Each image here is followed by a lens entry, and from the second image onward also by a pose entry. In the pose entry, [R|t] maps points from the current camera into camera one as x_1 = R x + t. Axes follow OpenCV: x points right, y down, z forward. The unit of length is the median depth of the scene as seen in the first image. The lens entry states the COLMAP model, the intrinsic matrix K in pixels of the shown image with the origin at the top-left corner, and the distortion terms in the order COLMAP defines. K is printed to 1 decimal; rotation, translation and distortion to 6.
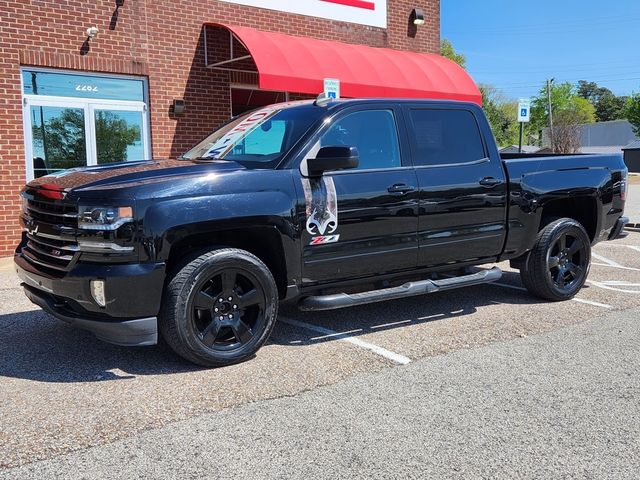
lens RADIAL K [[708.7, 0, 320.0], [0, 708.7, 240.0], [0, 0, 1]] dist [0.070842, -0.039509]
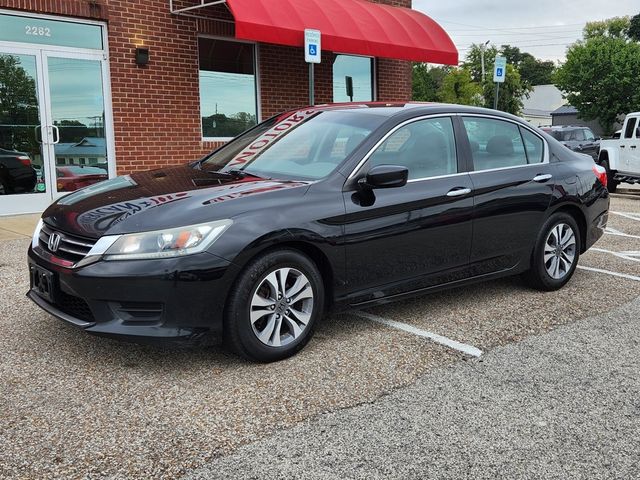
lens RADIAL K [[708.7, 0, 320.0], [0, 708.7, 240.0], [0, 0, 1]] dist [0.070842, -0.039509]
pose [[0.994949, -0.003389, 0.100323, -0.082173], [-0.002030, 0.998546, 0.053864, -0.006732], [-0.100360, -0.053796, 0.993496, 0.086909]]
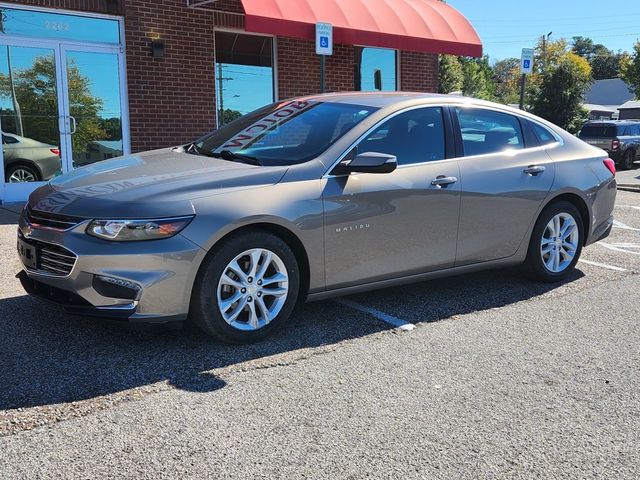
lens RADIAL K [[730.2, 0, 316.3], [0, 730.2, 237.4], [0, 0, 1]] dist [0.063930, -0.010082]
pose [[0.999760, 0.012127, 0.018258, -0.009154], [-0.013056, 0.998582, 0.051613, 0.004774], [-0.017606, -0.051839, 0.998500, 0.038663]]
